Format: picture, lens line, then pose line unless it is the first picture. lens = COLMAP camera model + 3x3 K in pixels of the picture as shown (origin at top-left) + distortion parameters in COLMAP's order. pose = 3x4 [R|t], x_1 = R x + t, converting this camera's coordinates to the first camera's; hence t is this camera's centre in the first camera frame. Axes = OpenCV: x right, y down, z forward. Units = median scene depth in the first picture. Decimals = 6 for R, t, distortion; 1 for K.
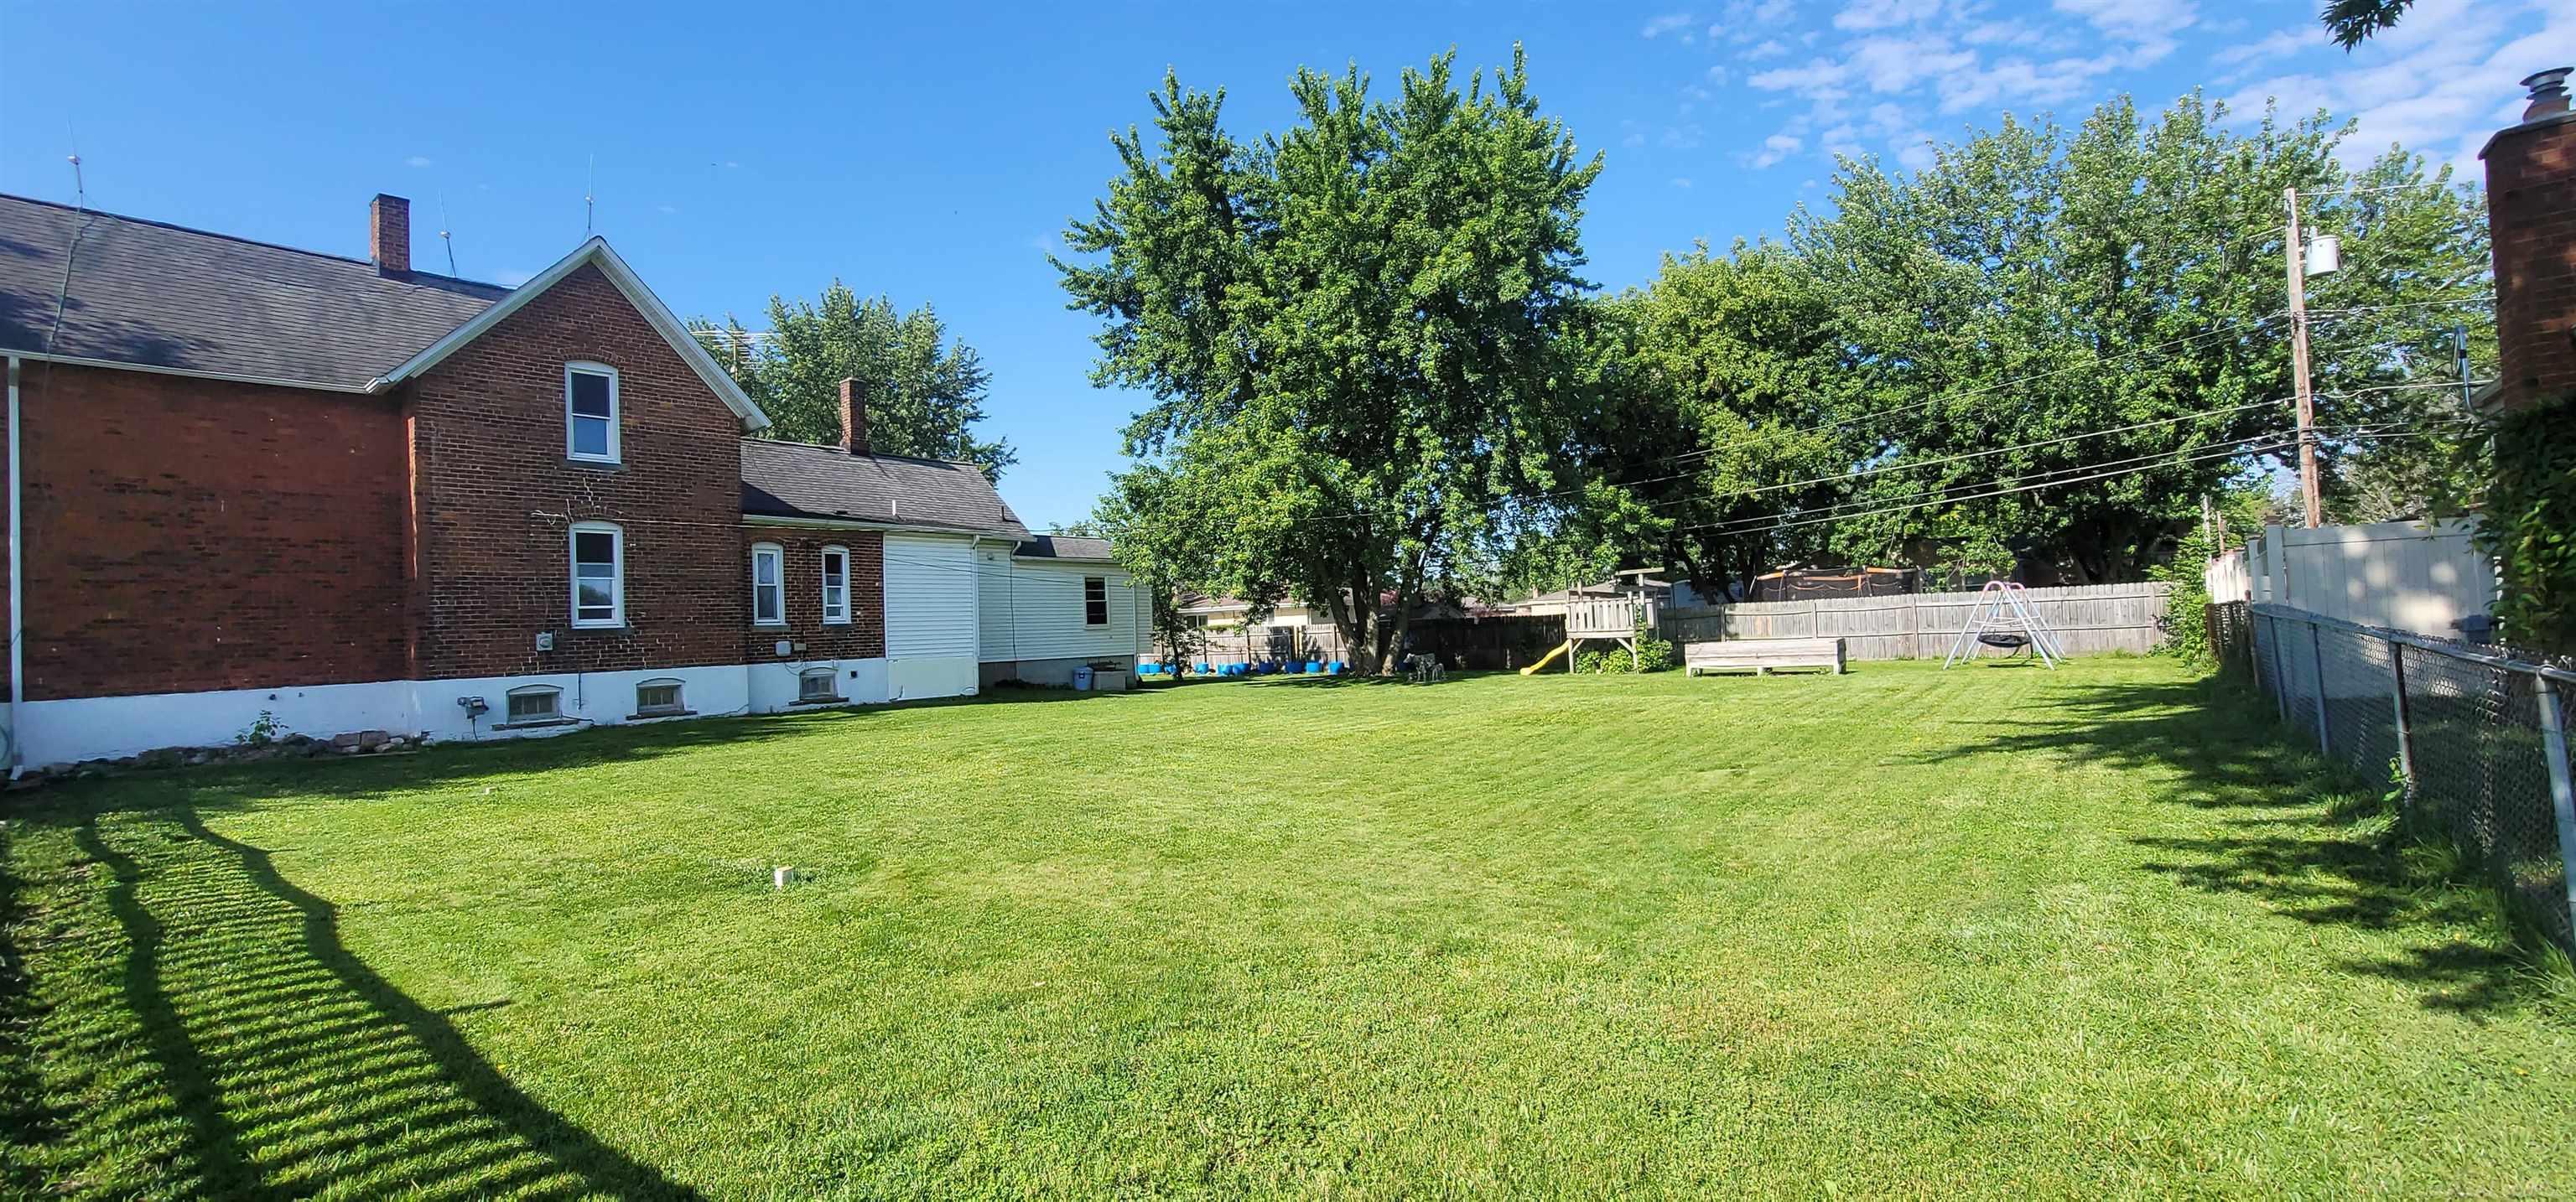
lens RADIAL K [[1062.6, 0, 1288.0], [0, 1062.6, 601.0], [0, 0, 1]] dist [-0.007165, 0.005122]
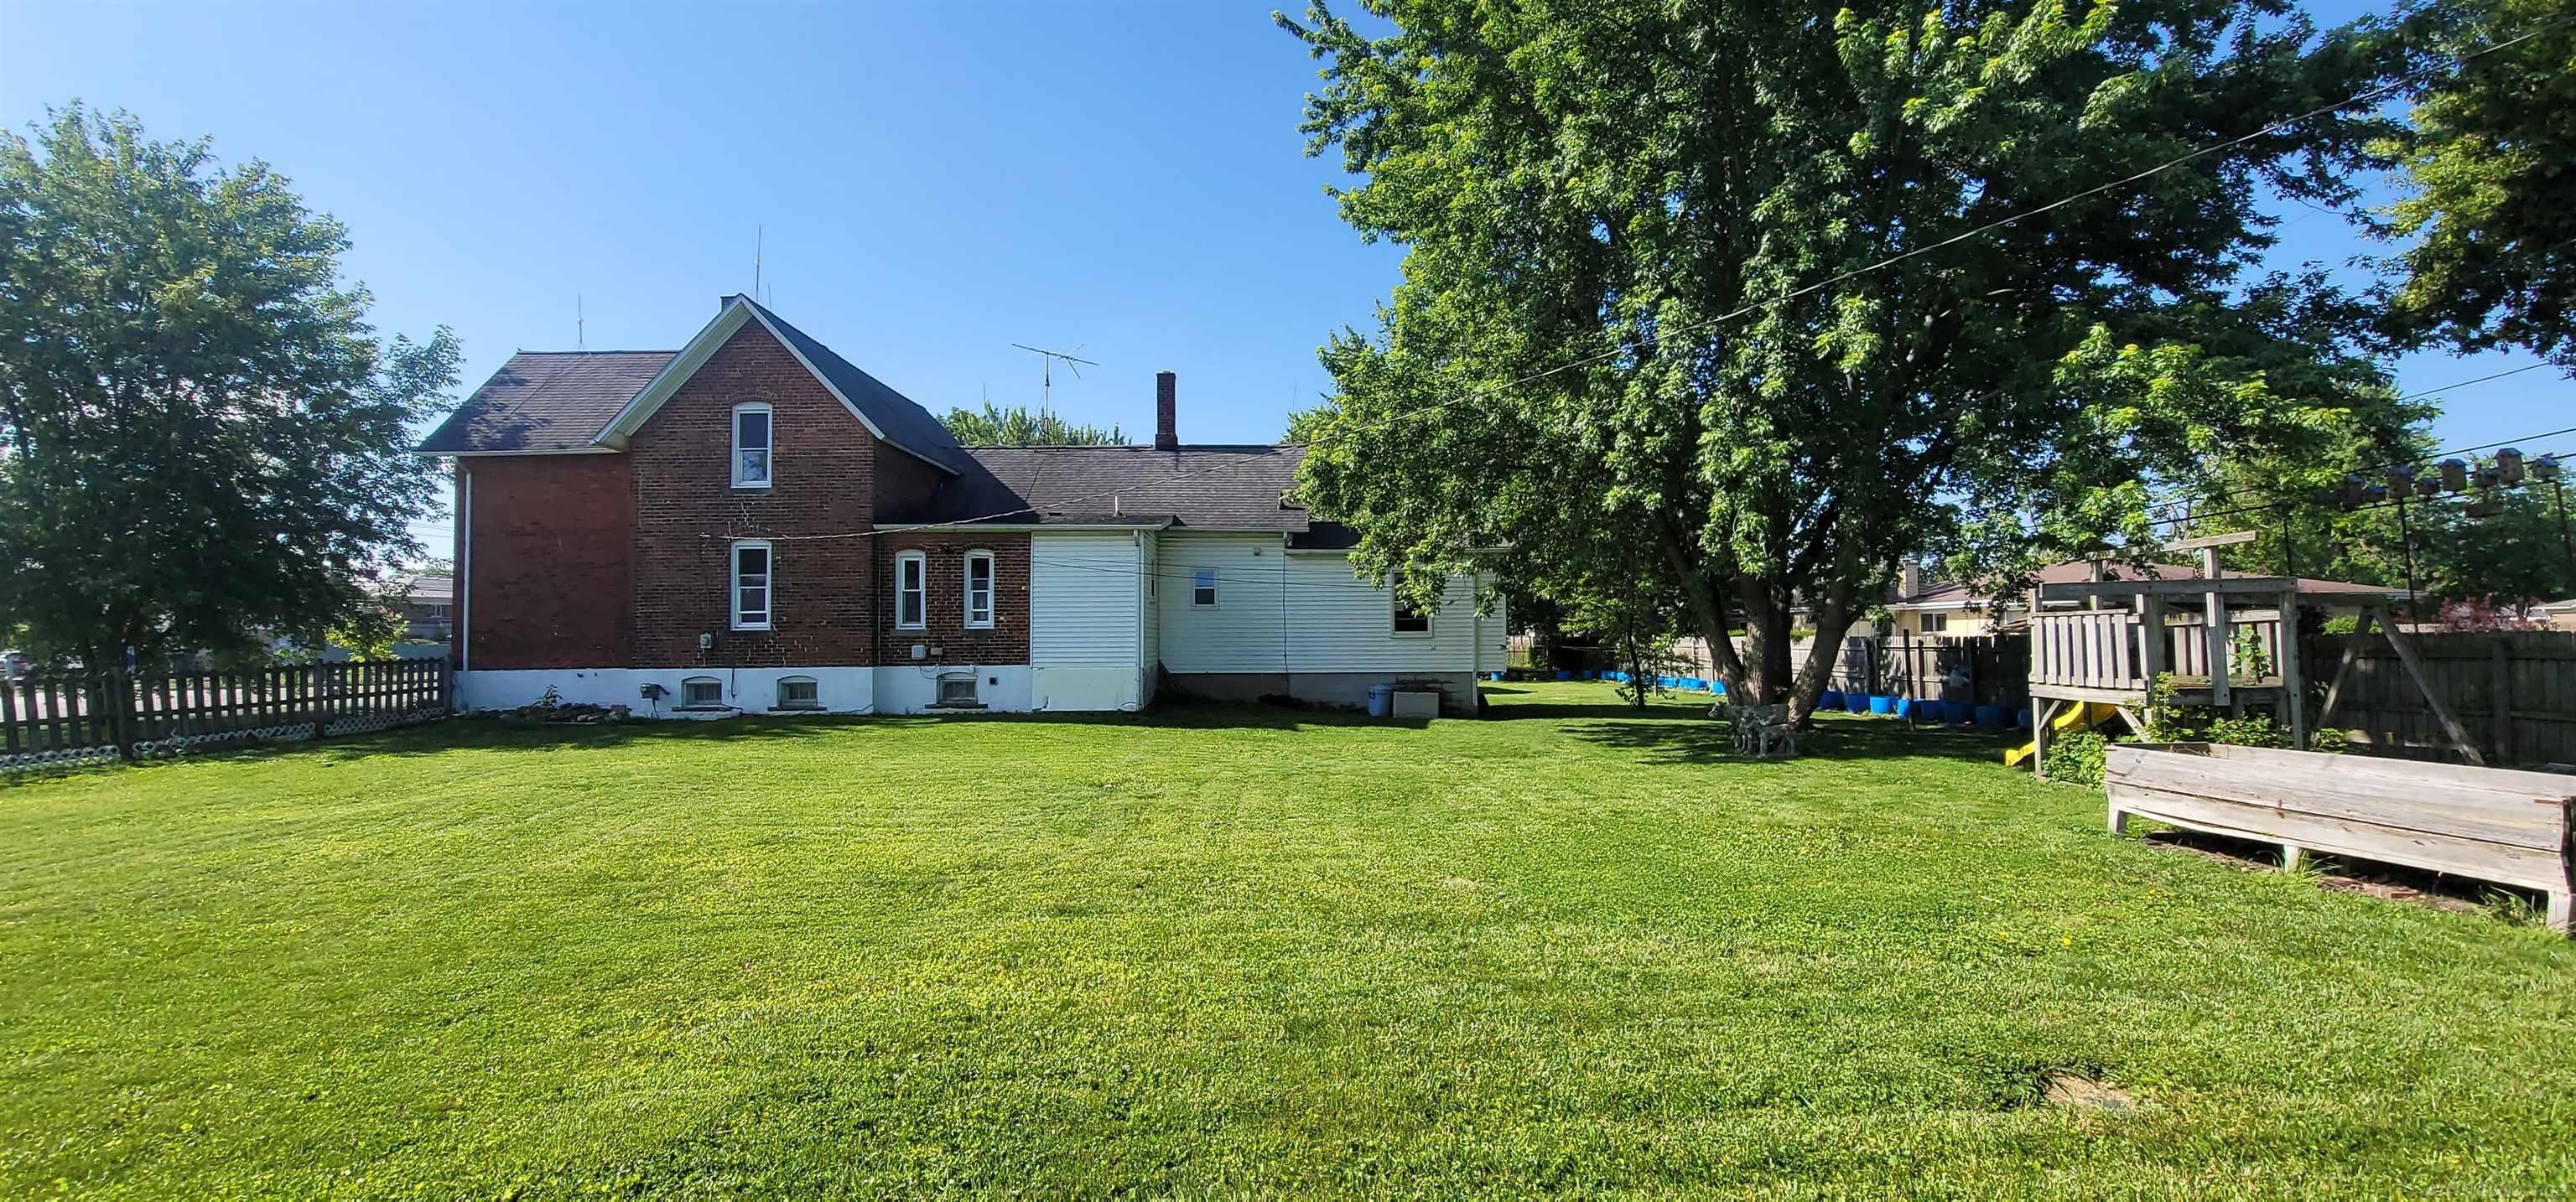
lens RADIAL K [[1063.3, 0, 1283.9], [0, 1063.3, 598.7], [0, 0, 1]] dist [-0.007386, 0.005274]
pose [[0.631826, 0.005019, -0.775094, 0.632670], [0.004362, 0.999940, 0.010031, -0.018412], [0.775098, -0.009719, 0.631766, 0.724041]]
